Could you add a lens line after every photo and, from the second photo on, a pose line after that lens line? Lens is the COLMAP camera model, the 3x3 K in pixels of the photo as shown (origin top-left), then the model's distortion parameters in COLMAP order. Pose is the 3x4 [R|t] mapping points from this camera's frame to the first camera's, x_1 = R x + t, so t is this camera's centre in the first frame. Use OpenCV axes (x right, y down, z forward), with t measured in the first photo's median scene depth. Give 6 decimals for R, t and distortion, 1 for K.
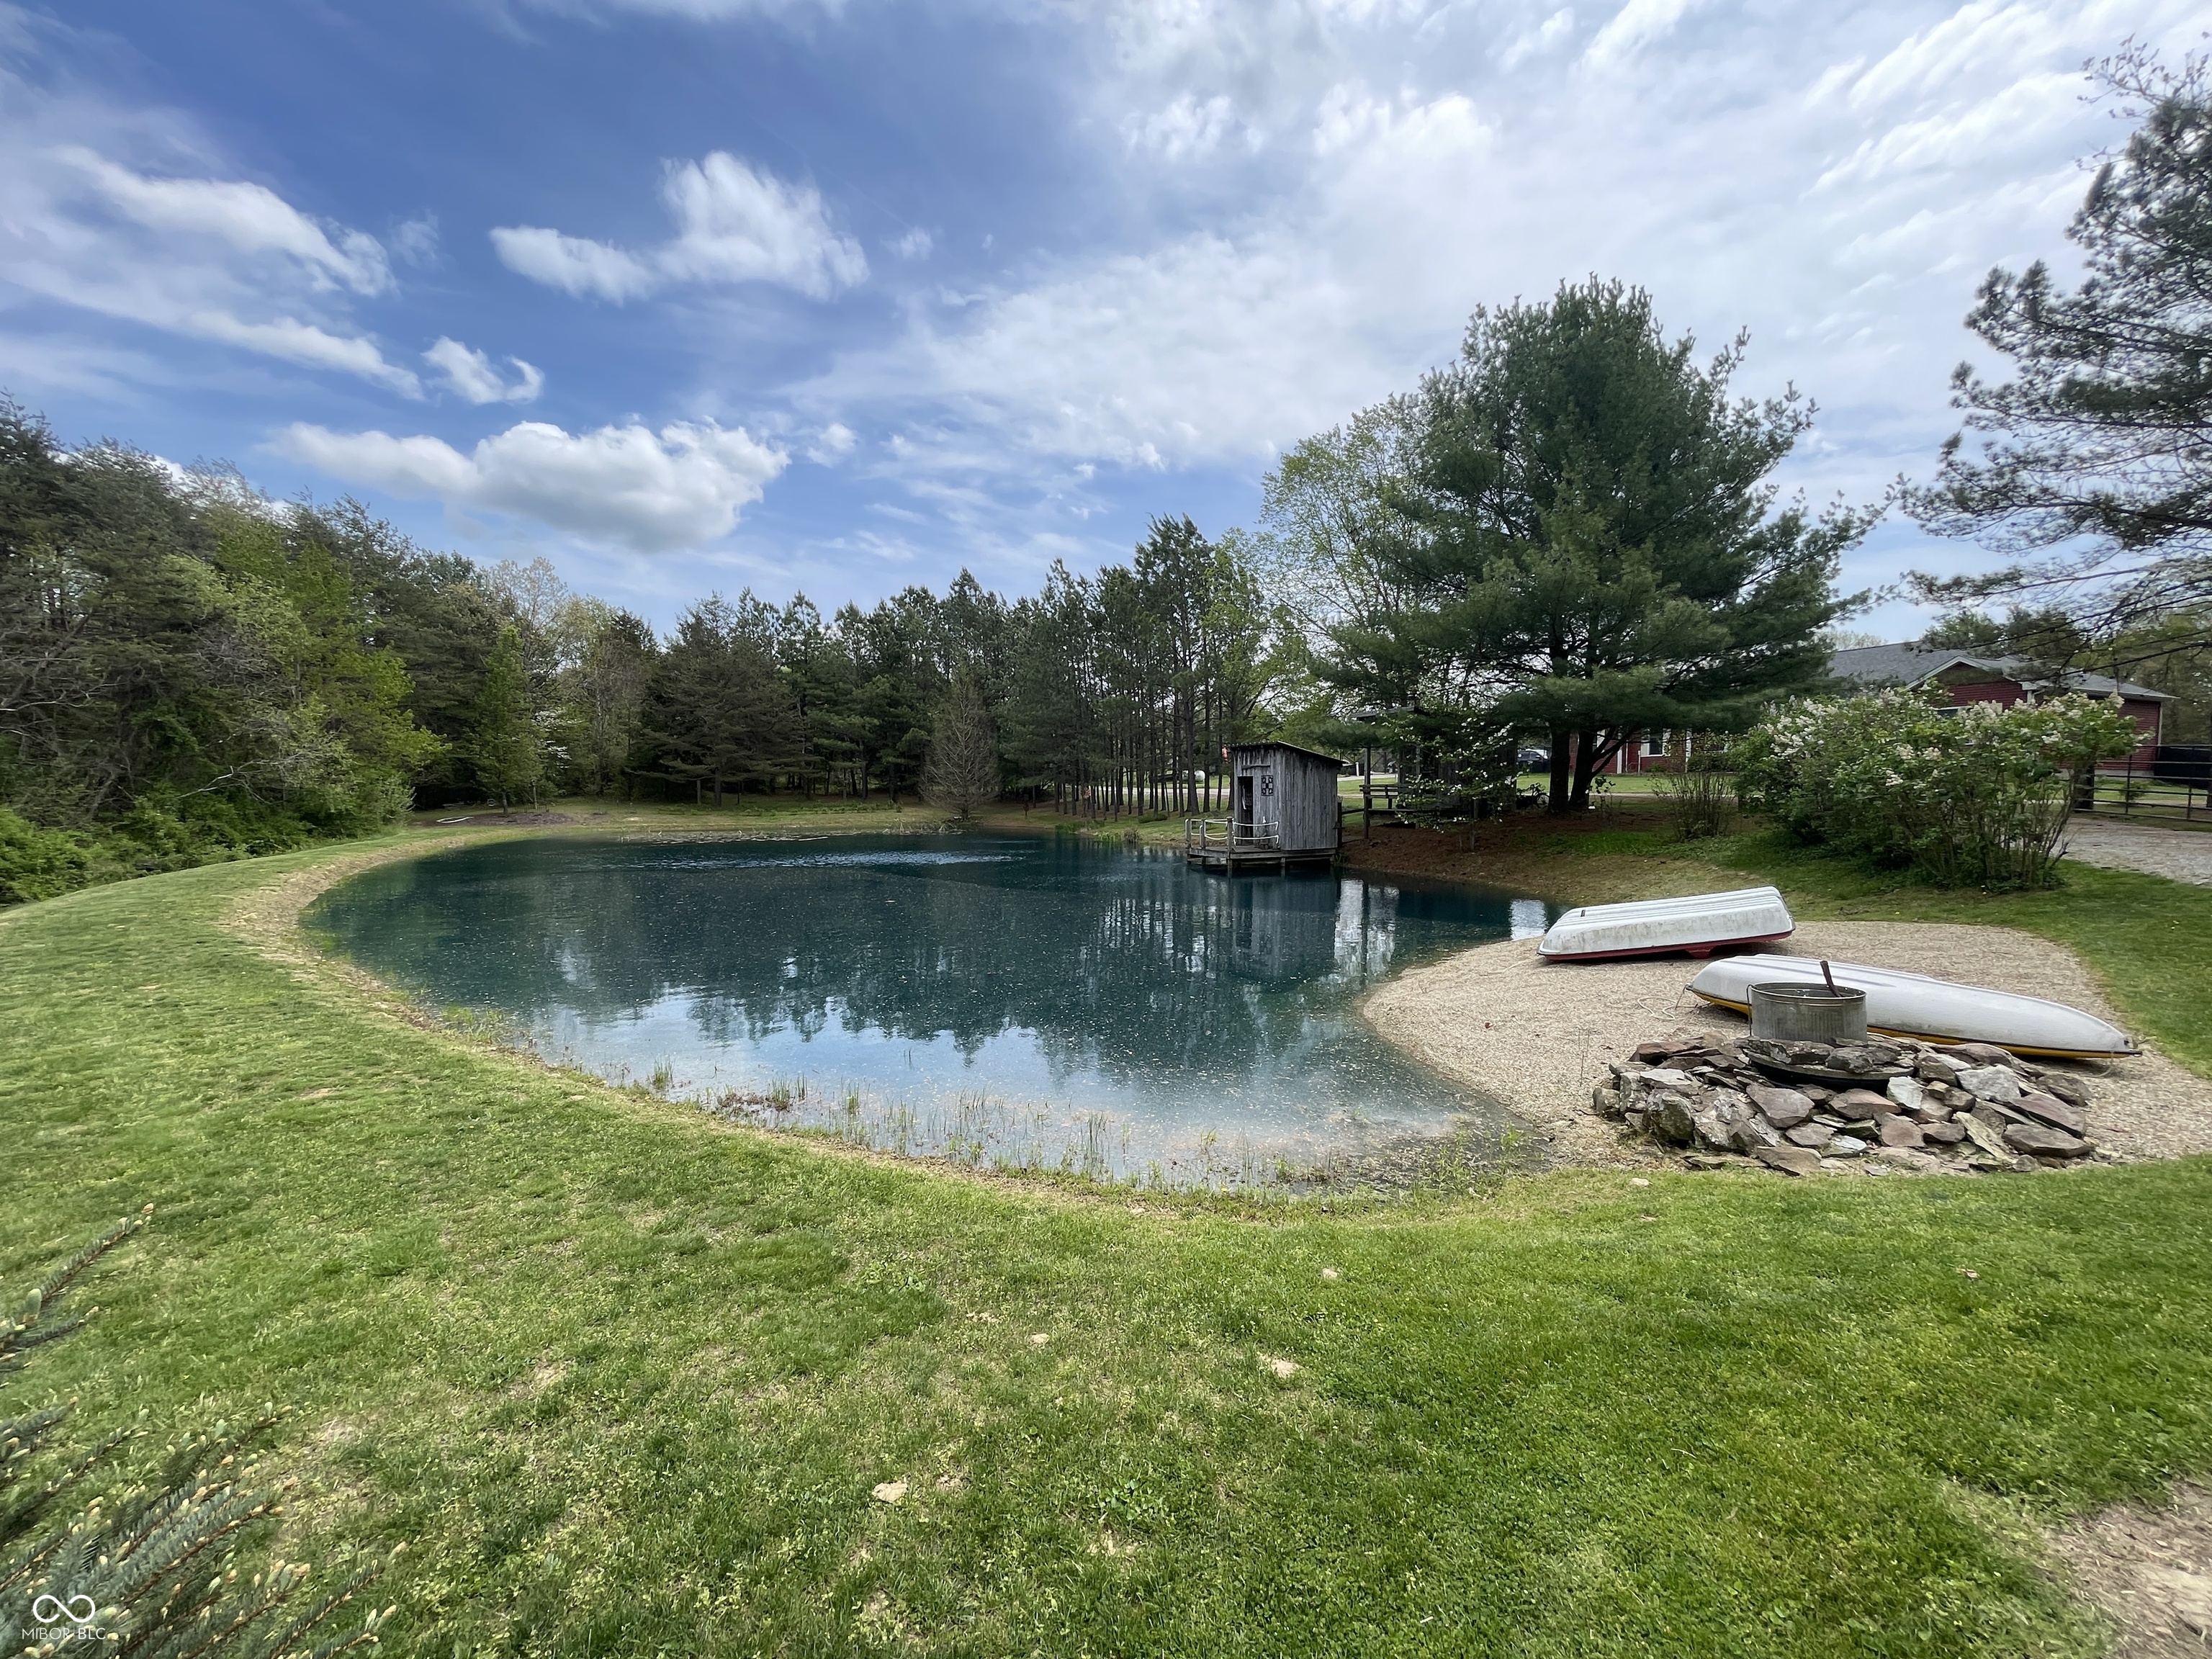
lens RADIAL K [[886.2, 0, 1106.4], [0, 886.2, 847.6], [0, 0, 1]] dist [-0.000971, 0.000510]
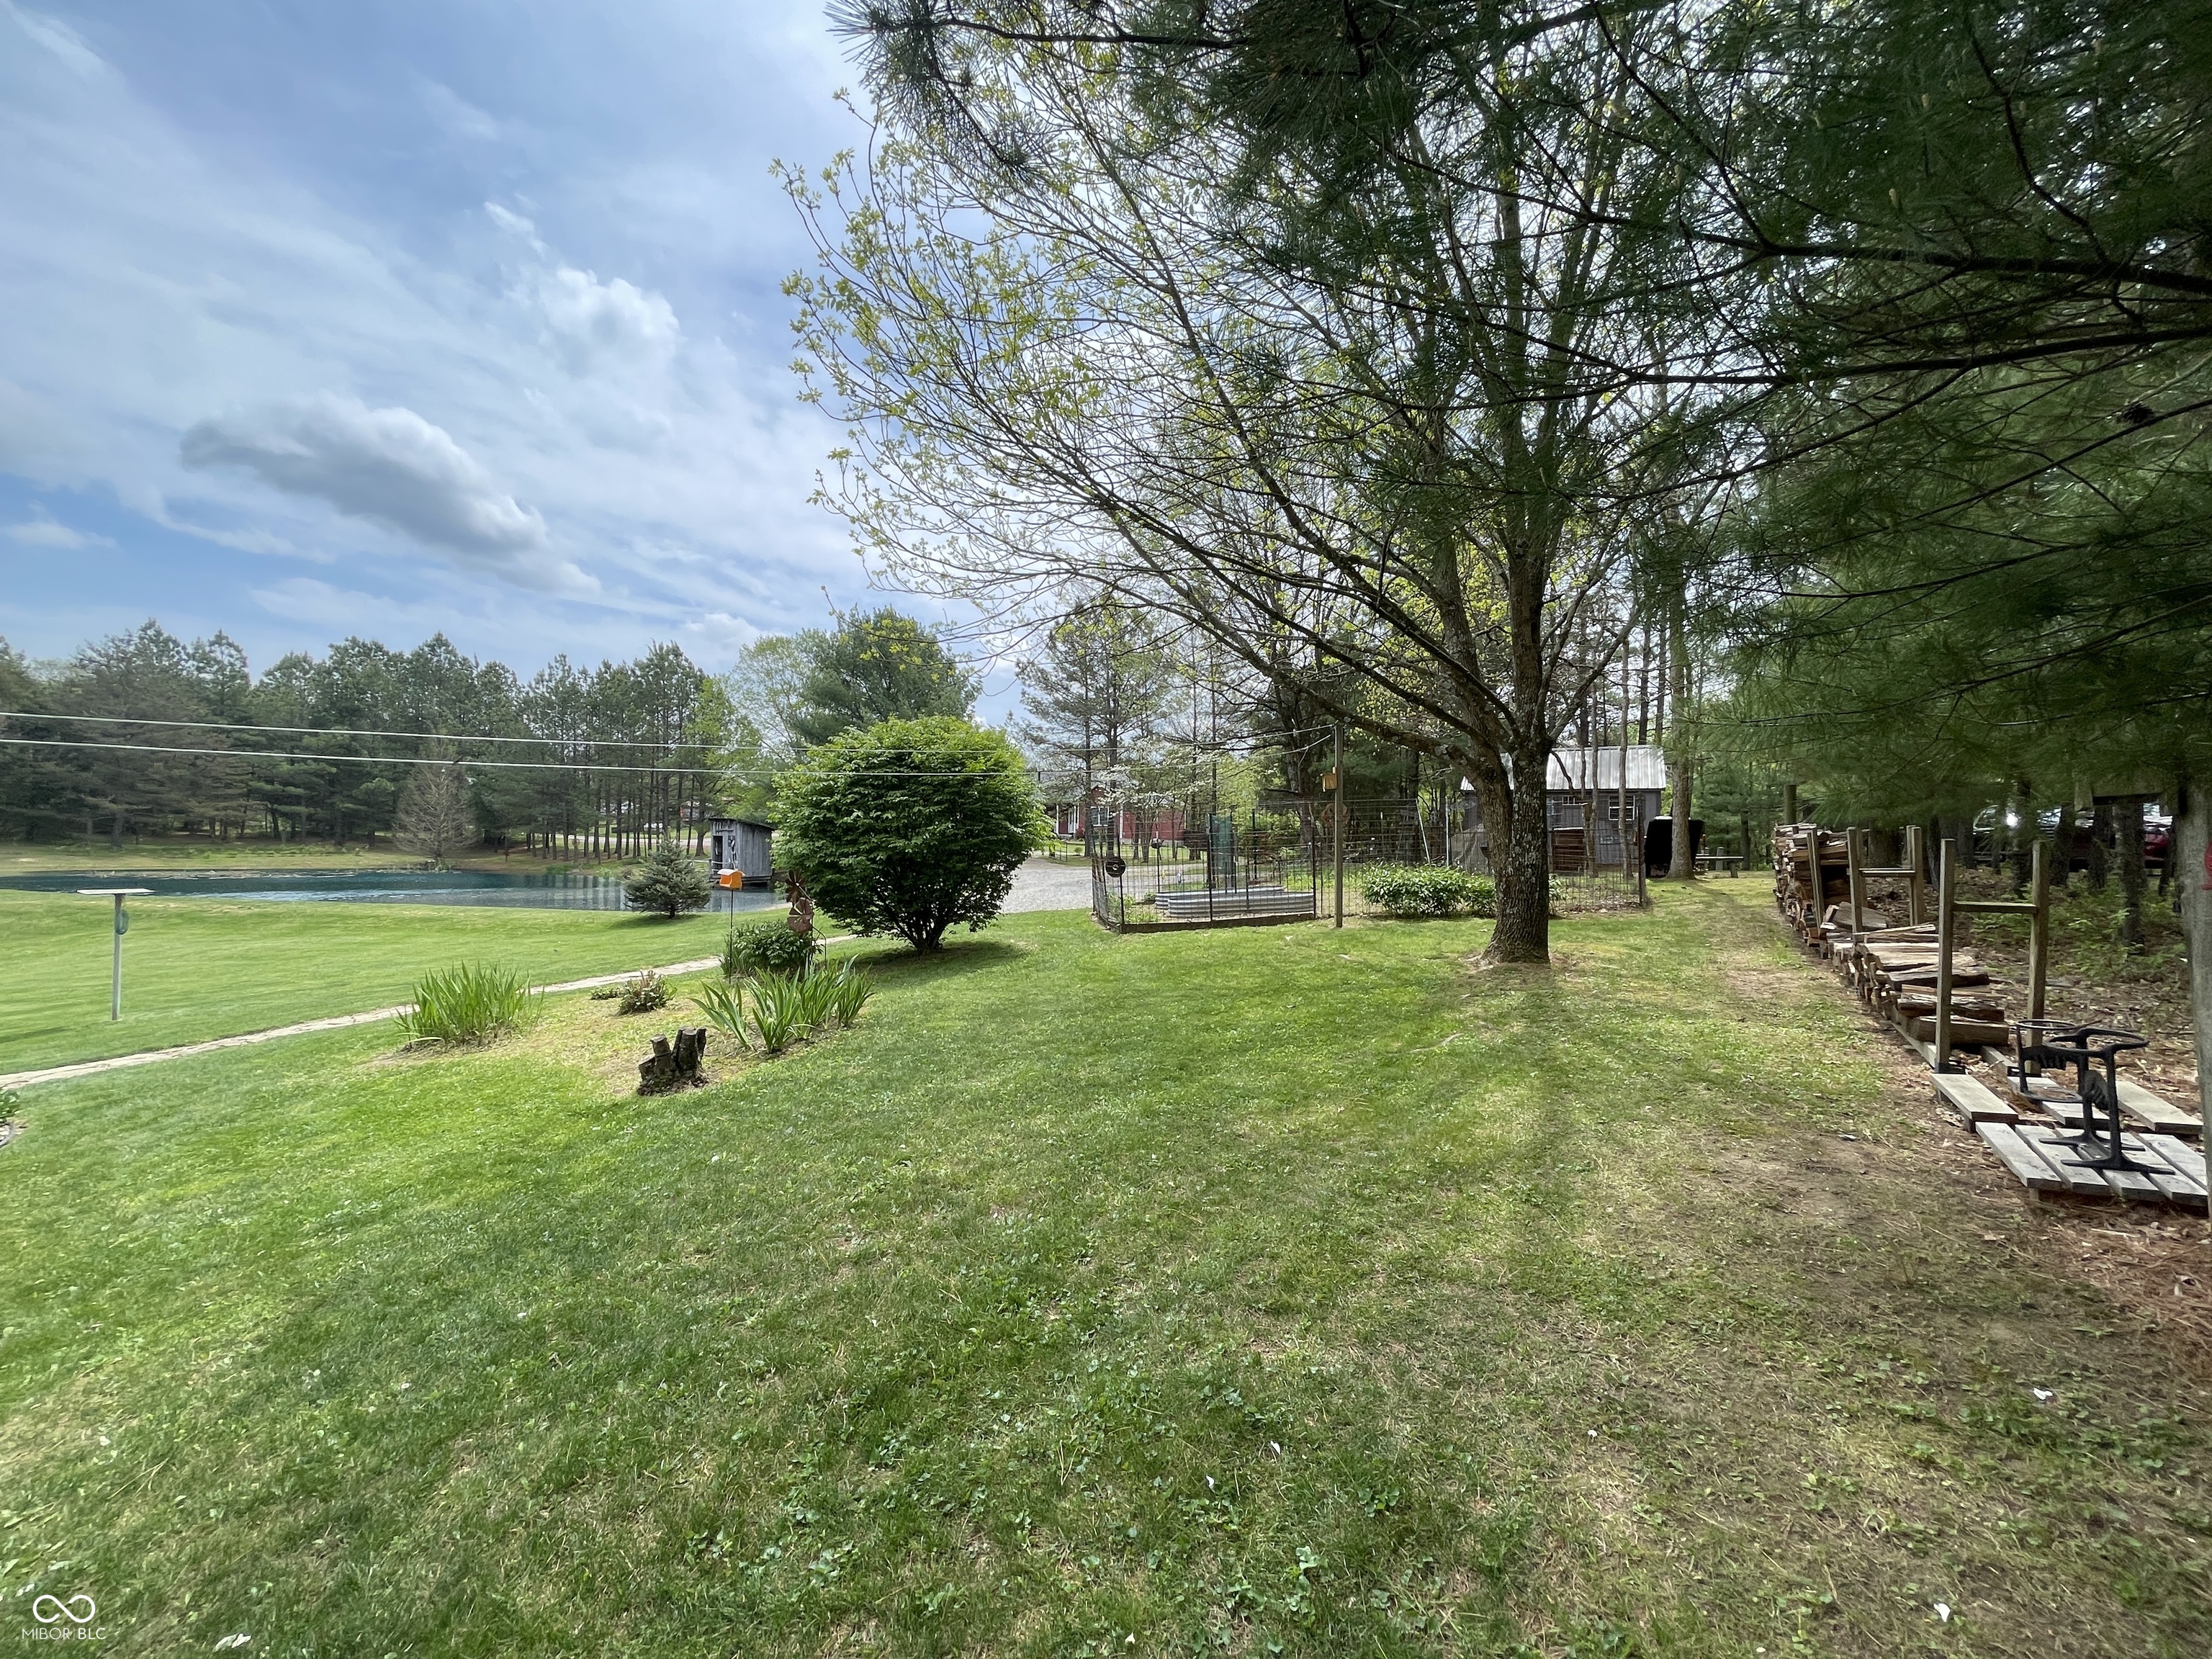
lens RADIAL K [[886.2, 0, 1117.6], [0, 886.2, 848.1], [0, 0, 1]] dist [-0.000971, 0.000510]
pose [[0.825957, 0.015095, 0.563532, -0.073207], [0.018577, 0.998370, -0.053970, 0.021061], [-0.563428, 0.055046, 0.824330, -0.340189]]
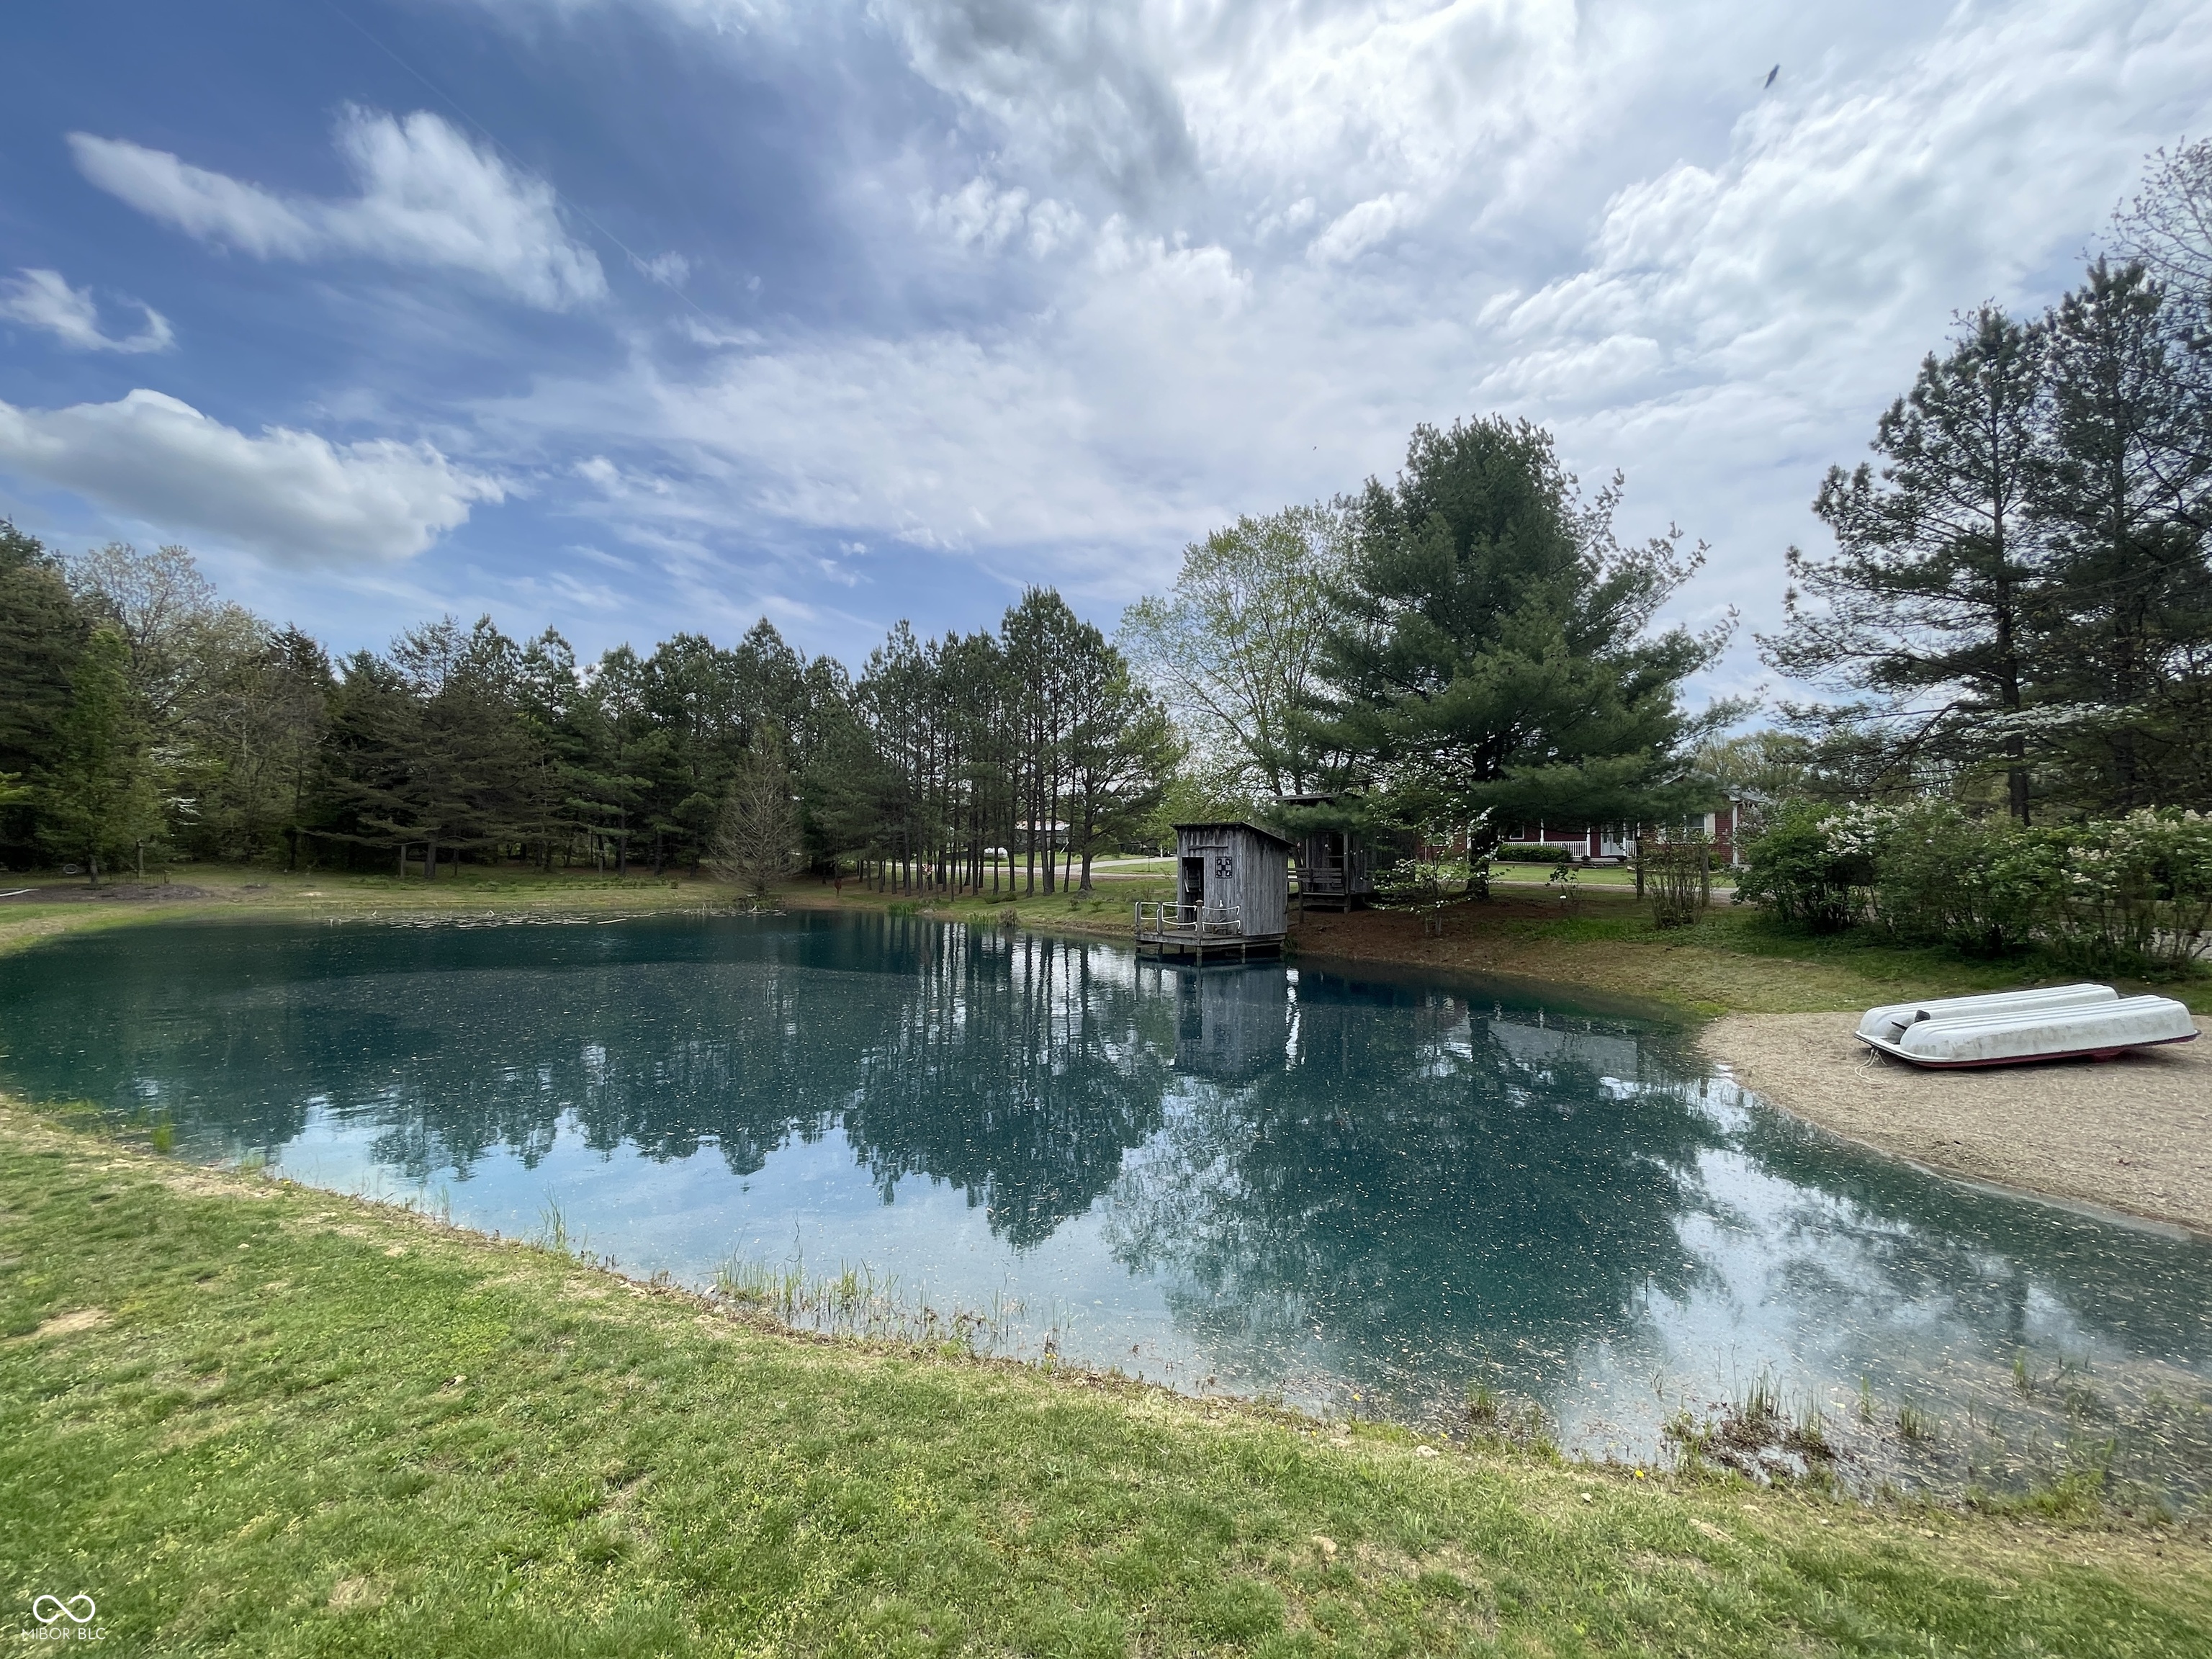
lens RADIAL K [[886.2, 0, 1105.5], [0, 886.2, 872.4], [0, 0, 1]] dist [-0.000971, 0.000510]
pose [[0.953748, 0.018635, 0.300029, -0.087814], [-0.000197, 0.998115, -0.061367, -0.002950], [-0.300607, 0.058469, 0.951954, 0.050214]]
